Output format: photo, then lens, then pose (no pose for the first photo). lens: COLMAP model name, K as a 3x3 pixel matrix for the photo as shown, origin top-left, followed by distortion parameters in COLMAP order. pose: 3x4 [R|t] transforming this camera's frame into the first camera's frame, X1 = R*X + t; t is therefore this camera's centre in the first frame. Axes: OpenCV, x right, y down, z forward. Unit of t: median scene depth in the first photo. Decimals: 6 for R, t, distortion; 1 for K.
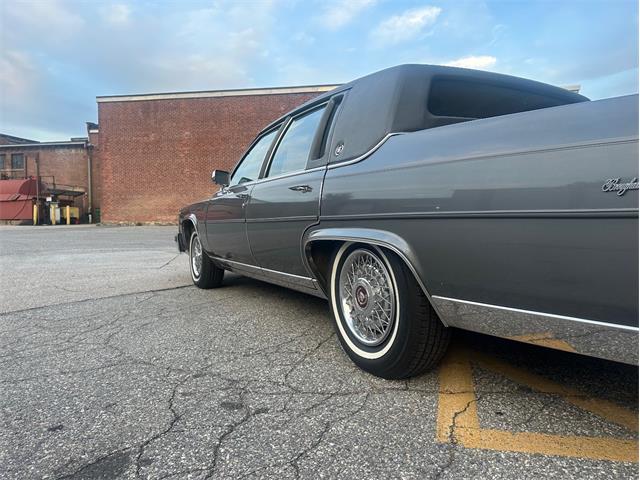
lens RADIAL K [[445.0, 0, 317.0], [0, 445.0, 245.3], [0, 0, 1]] dist [0.043297, -0.053991]
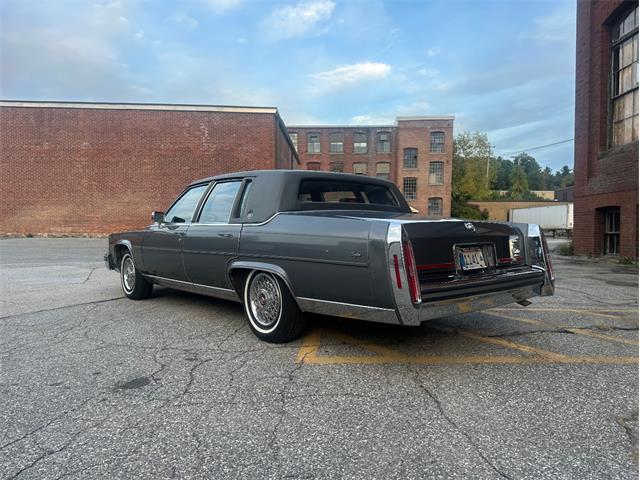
lens RADIAL K [[445.0, 0, 317.0], [0, 445.0, 245.3], [0, 0, 1]] dist [0.043297, -0.053991]
pose [[0.976552, 0.002826, 0.215265, -0.060599], [0.001933, 0.999758, -0.021892, -0.053601], [-0.215275, 0.021794, 0.976310, -0.680091]]
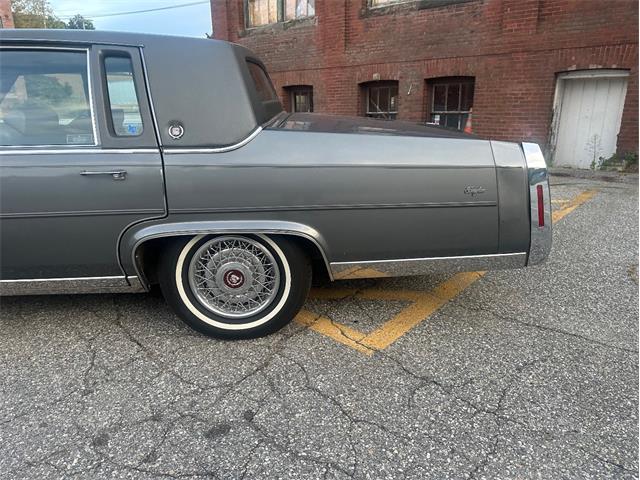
lens RADIAL K [[445.0, 0, 317.0], [0, 445.0, 245.3], [0, 0, 1]] dist [0.043297, -0.053991]
pose [[0.457209, -0.270555, 0.847207, -0.571295], [0.059526, 0.959777, 0.274380, -0.200971], [-0.887365, -0.075018, 0.454924, 0.279206]]
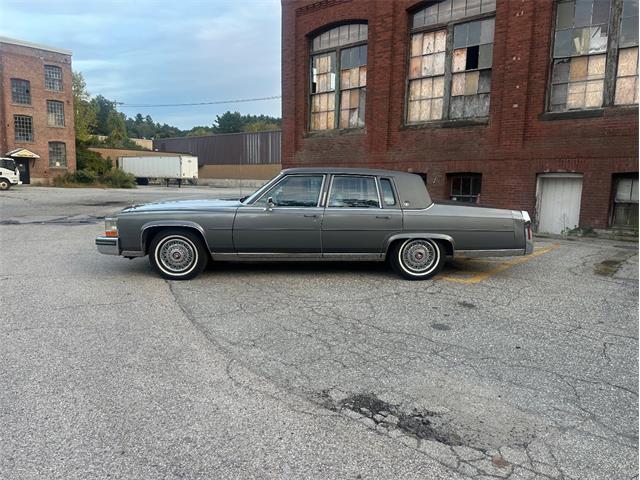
lens RADIAL K [[445.0, 0, 317.0], [0, 445.0, 245.3], [0, 0, 1]] dist [0.043297, -0.053991]
pose [[0.454163, -0.115955, 0.883340, -2.340959], [0.030566, 0.992938, 0.114626, -0.262416], [-0.890394, -0.025058, 0.454500, 0.199046]]
